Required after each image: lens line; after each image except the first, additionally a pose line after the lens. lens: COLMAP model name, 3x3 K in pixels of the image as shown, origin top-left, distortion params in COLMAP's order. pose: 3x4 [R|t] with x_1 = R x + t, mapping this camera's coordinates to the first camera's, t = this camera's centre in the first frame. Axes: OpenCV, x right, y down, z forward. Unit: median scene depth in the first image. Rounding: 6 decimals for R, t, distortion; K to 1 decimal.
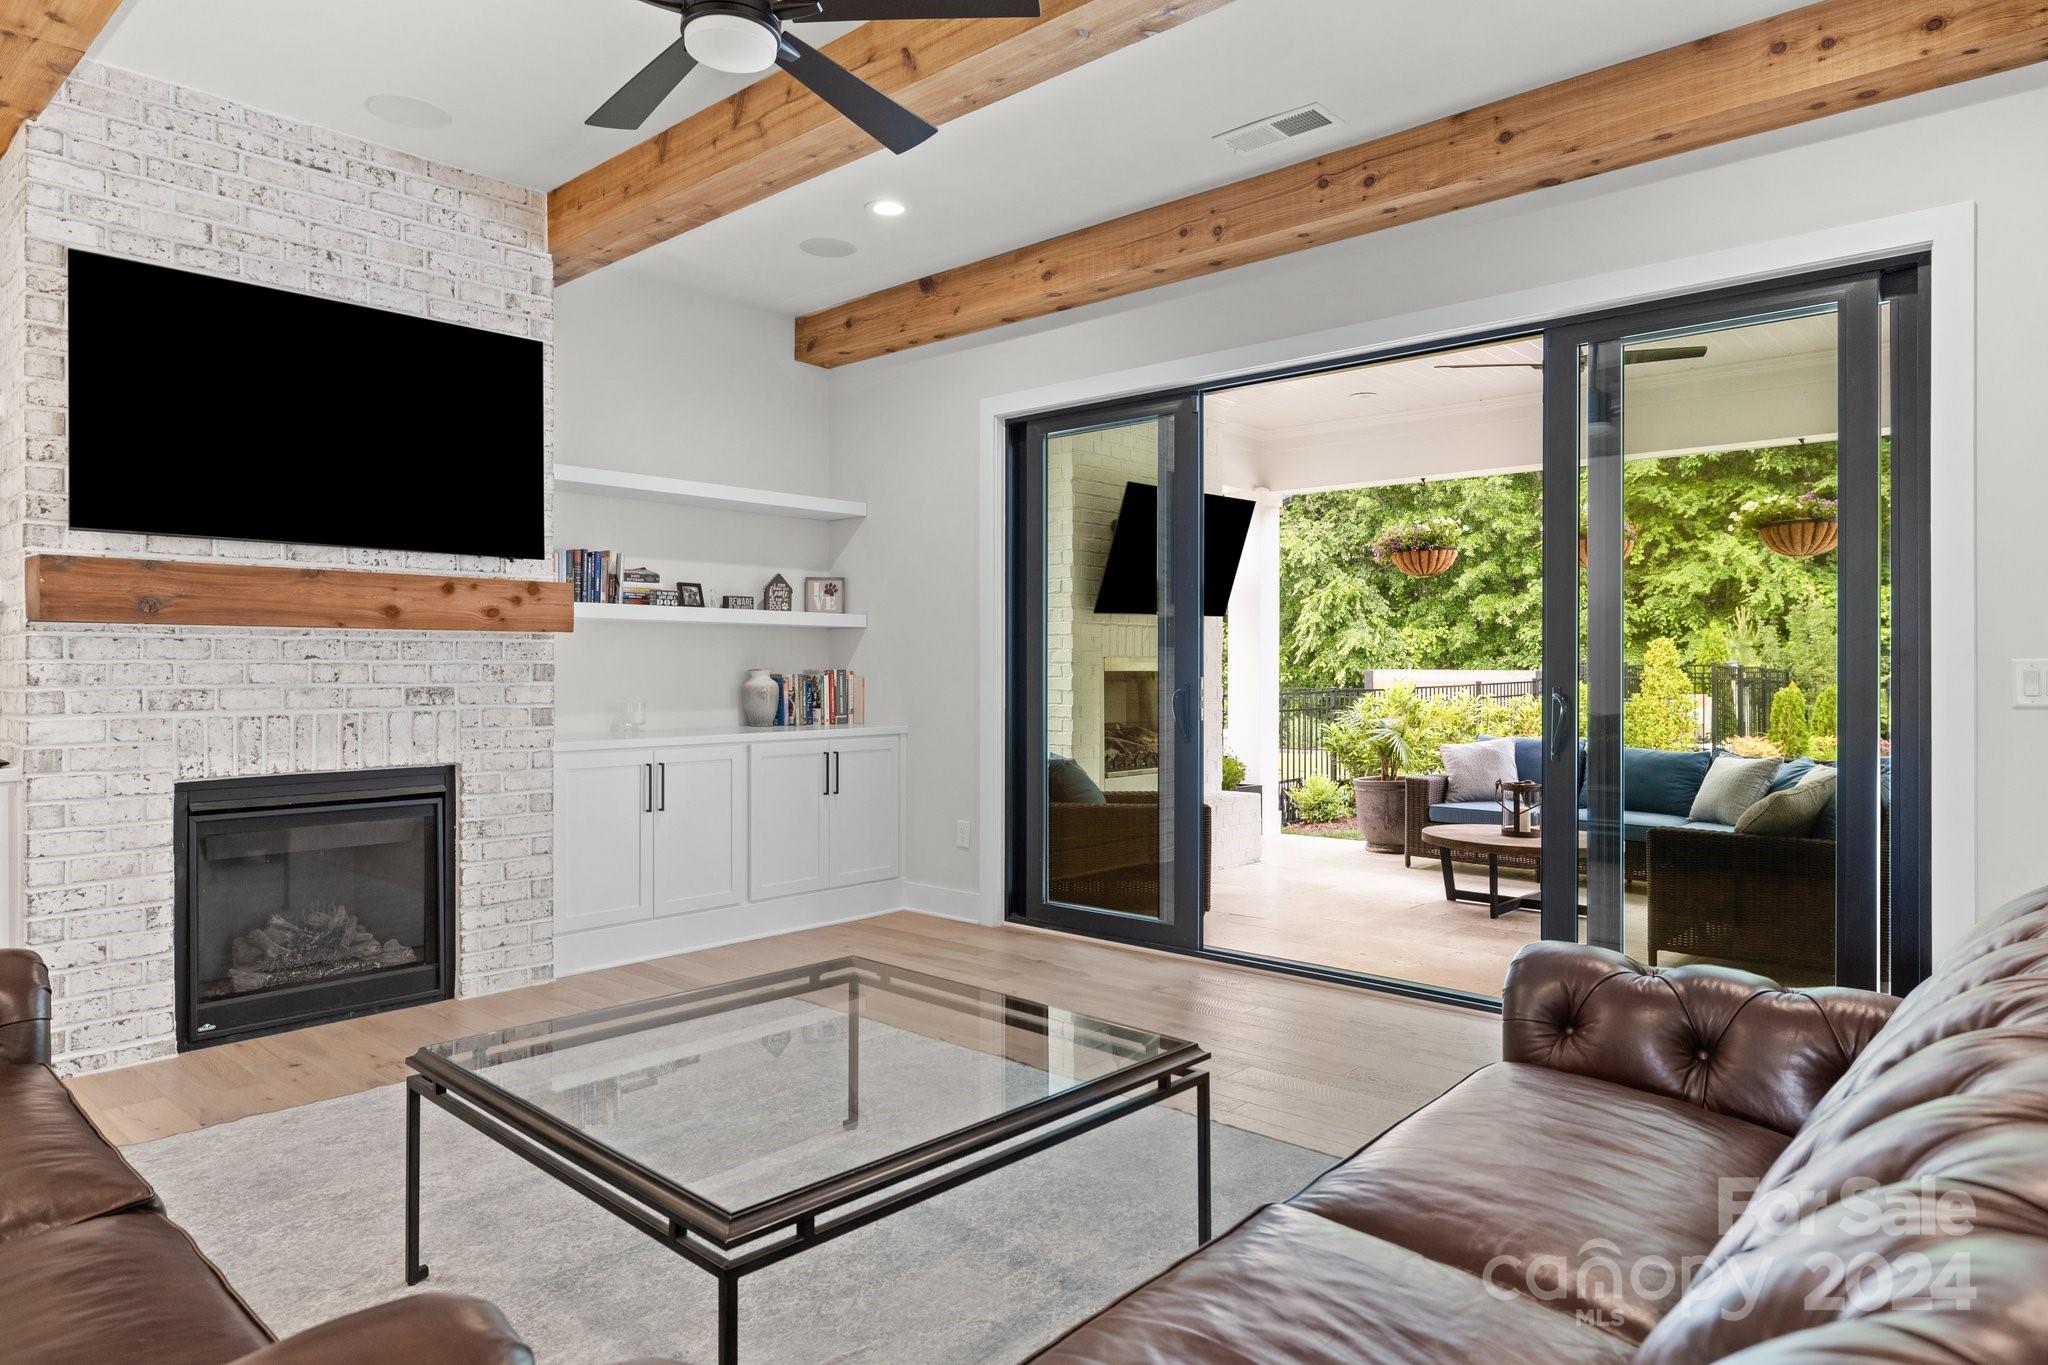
lens RADIAL K [[1222.3, 0, 1020.3], [0, 1222.3, 663.8], [0, 0, 1]] dist [0.001362, -0.000203]
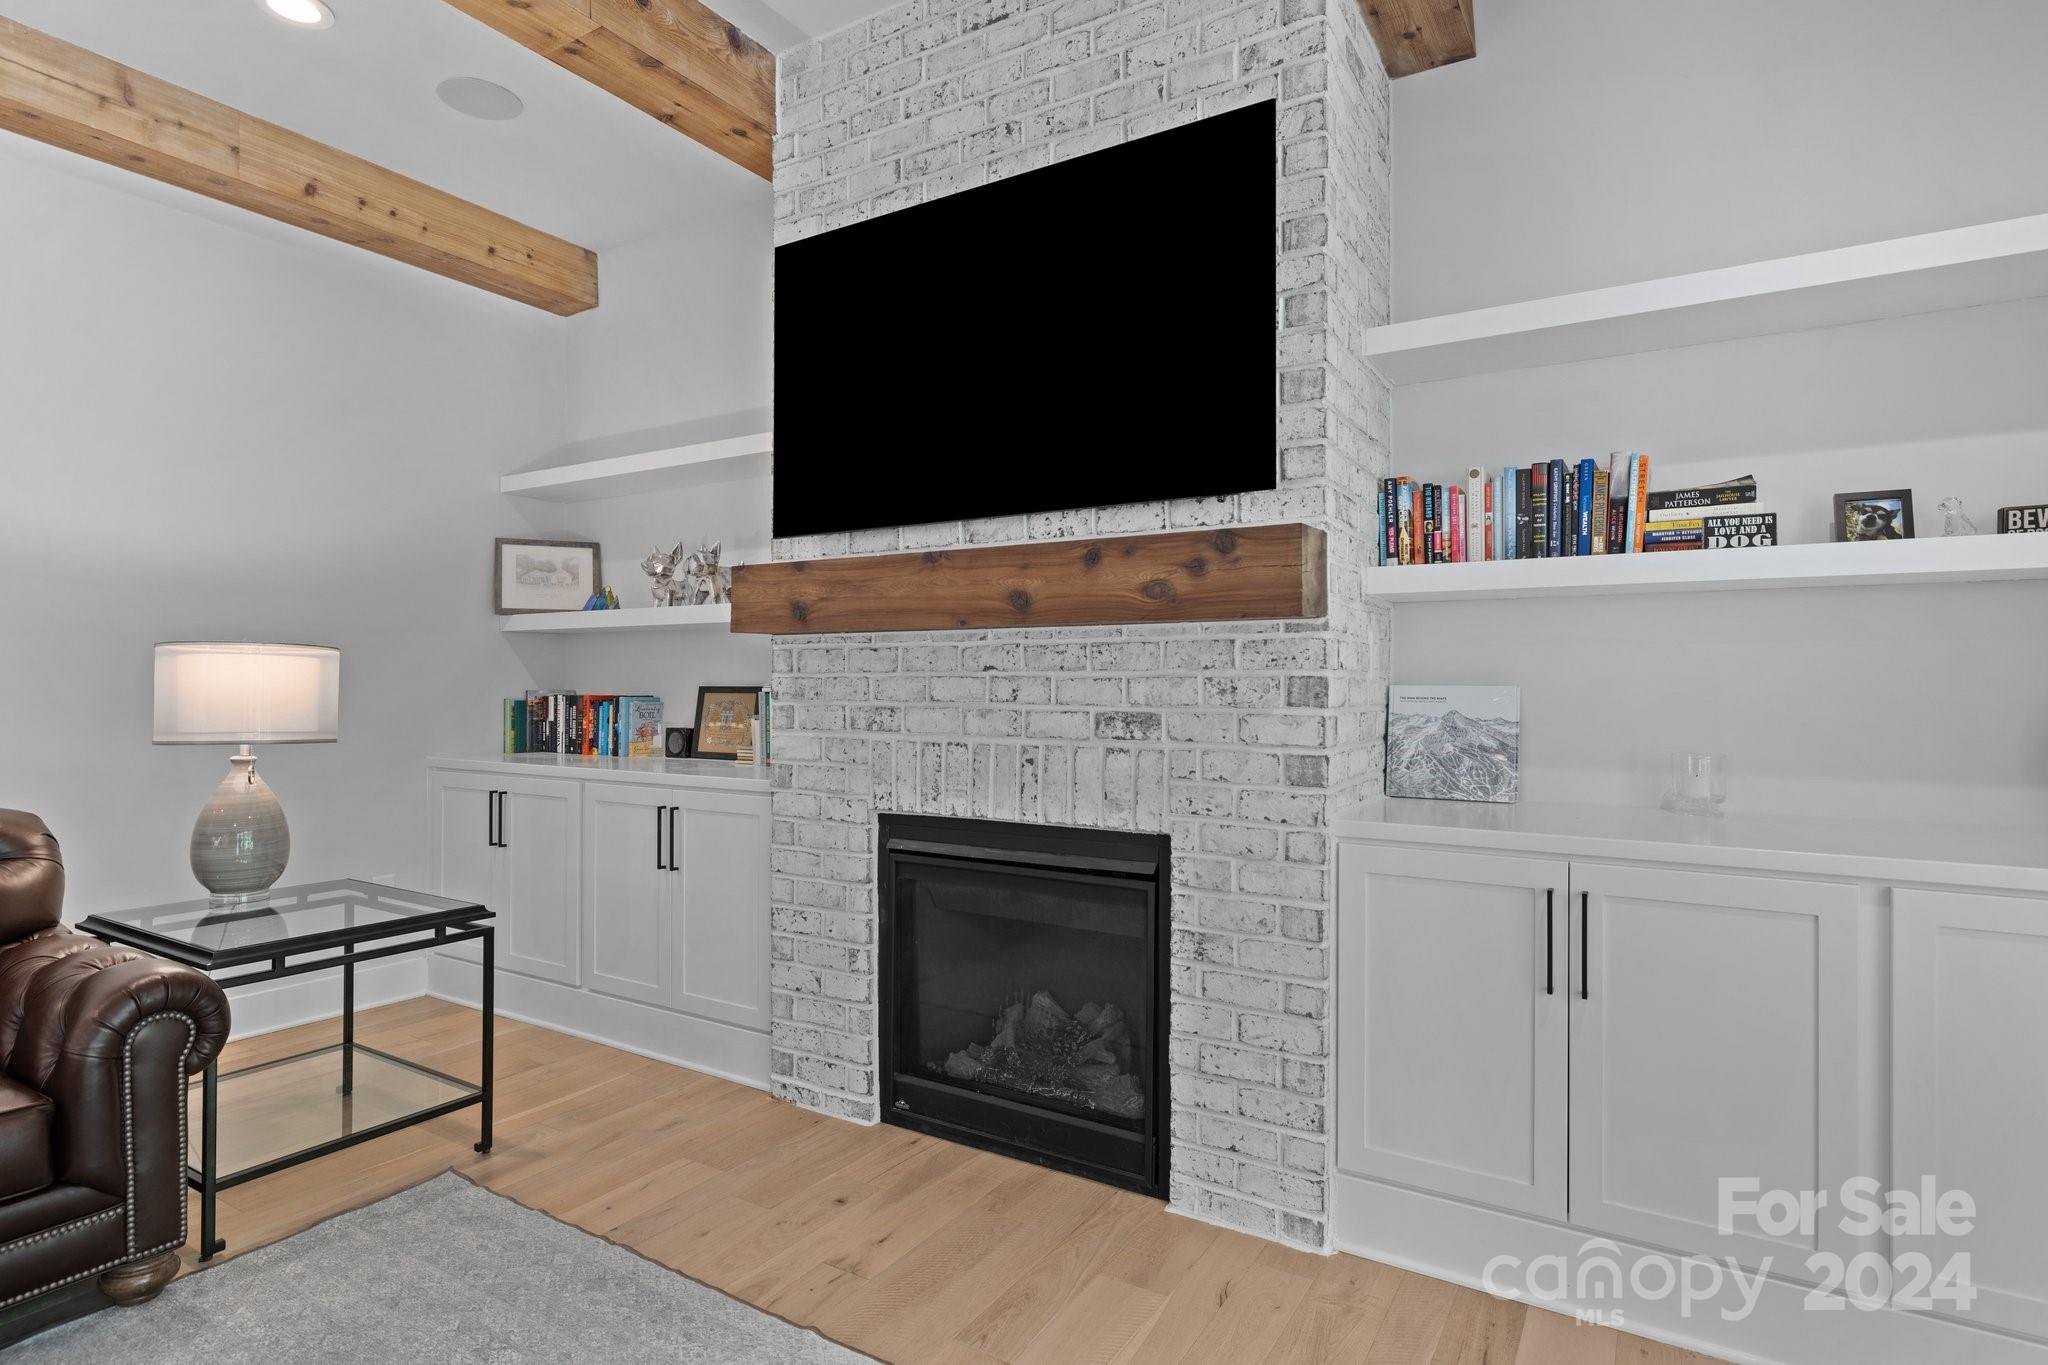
lens RADIAL K [[1063.0, 0, 1017.8], [0, 1063.0, 677.7], [0, 0, 1]] dist [-0.002733, 0.000426]
pose [[0.180181, -0.001412, -0.983633, 0.072009], [0.001749, 0.999998, -0.001115, 0.001214], [0.983632, -0.001520, 0.180183, 0.892292]]
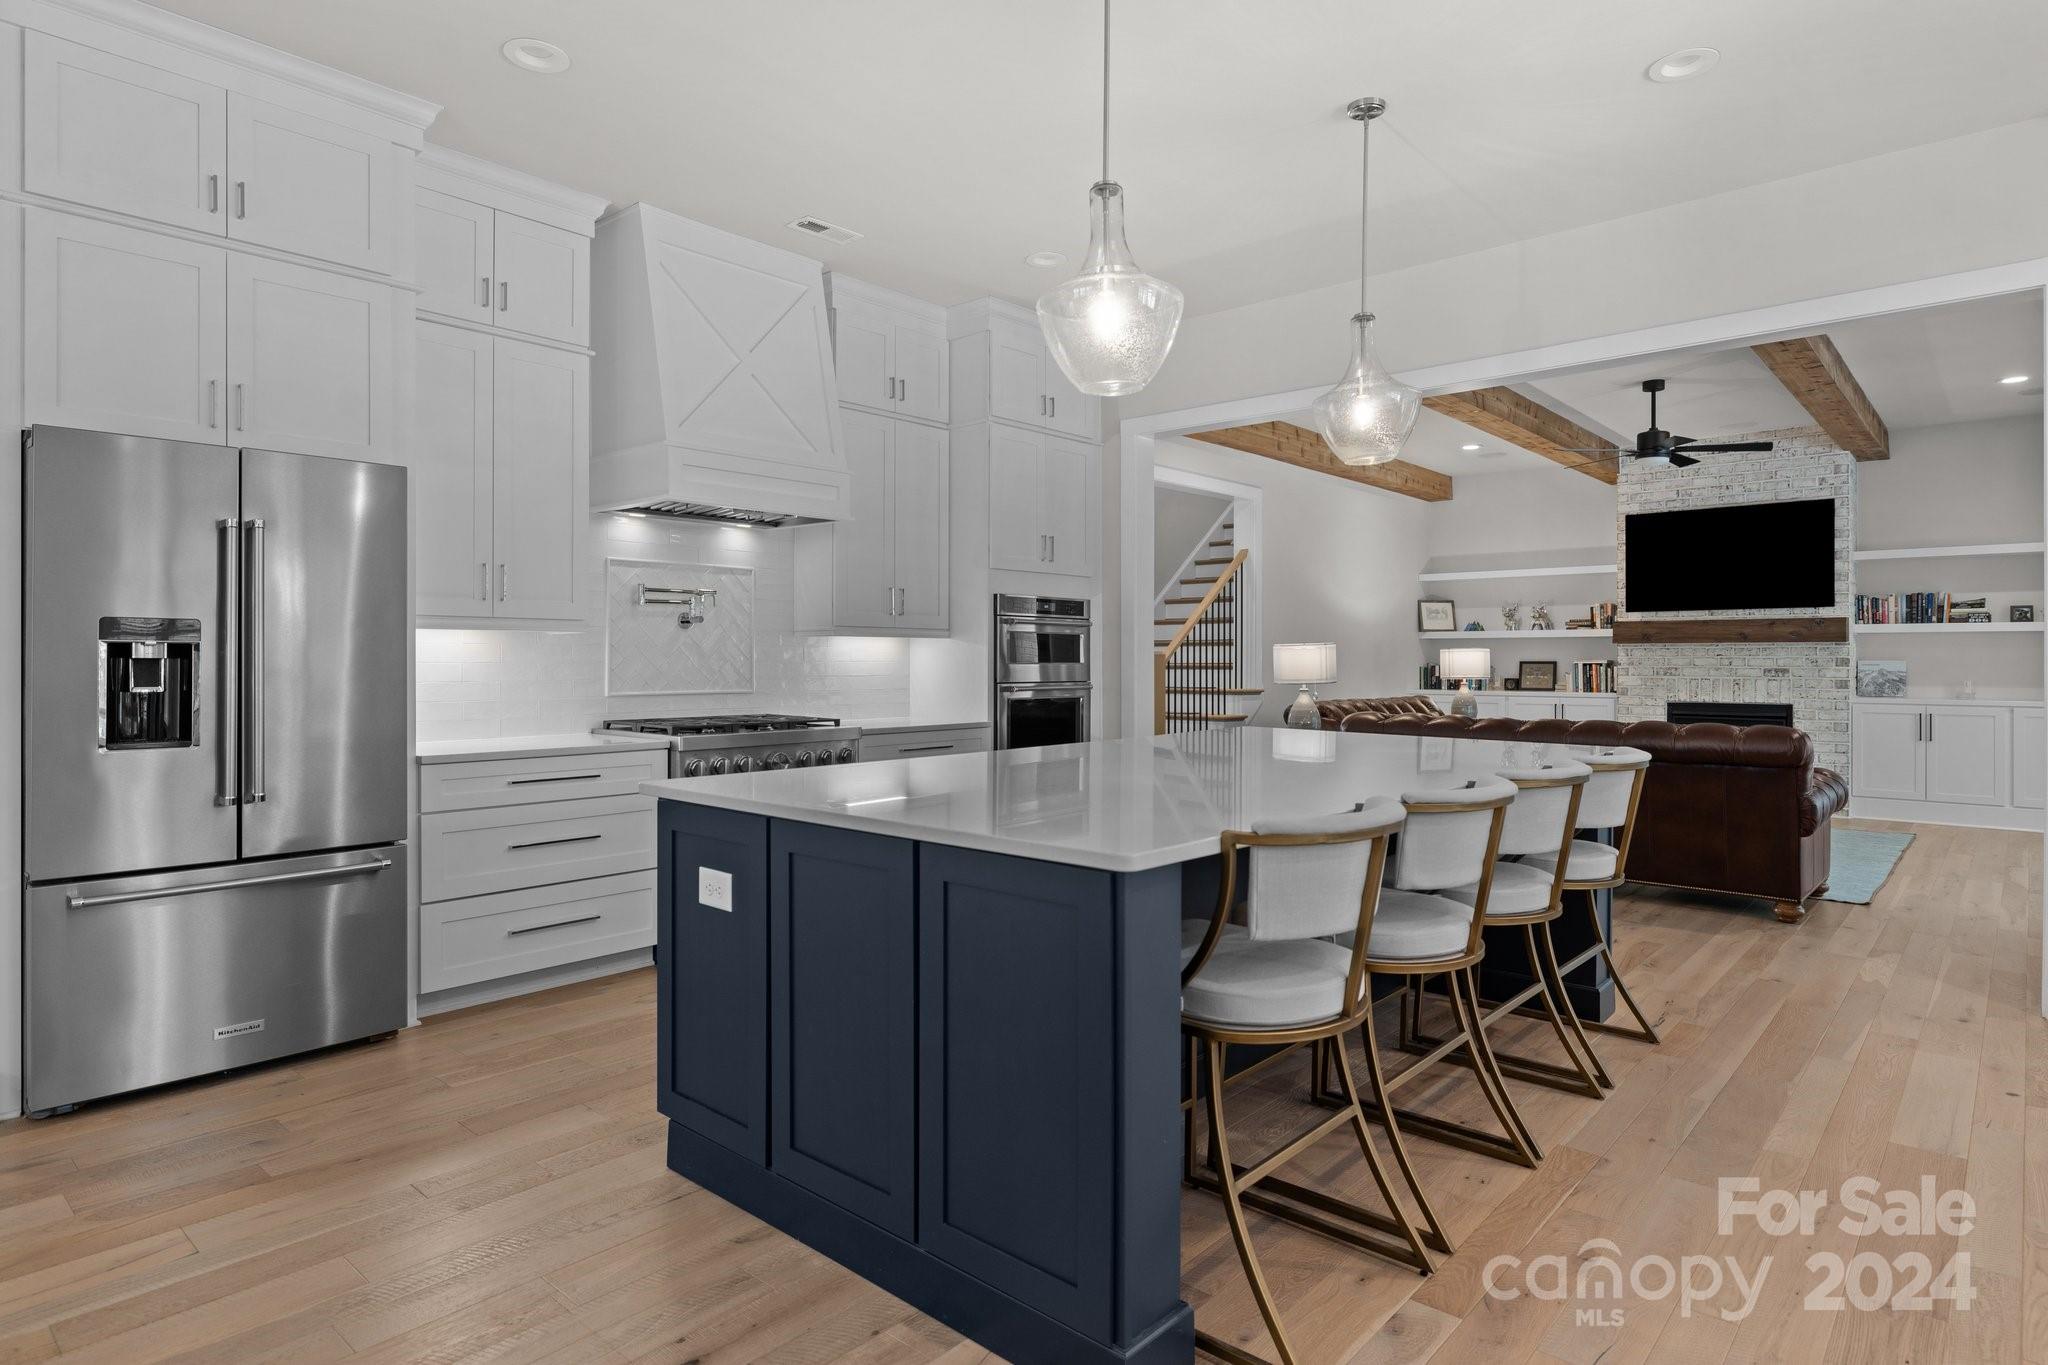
lens RADIAL K [[1149.8, 0, 993.9], [0, 1149.8, 656.6], [0, 0, 1]] dist [-0.002429, -0.001321]
pose [[0.004738, -0.000835, -0.999988, 1.682221], [0.001925, 0.999998, -0.000826, -0.003284], [0.999987, -0.001922, 0.004740, -0.448450]]
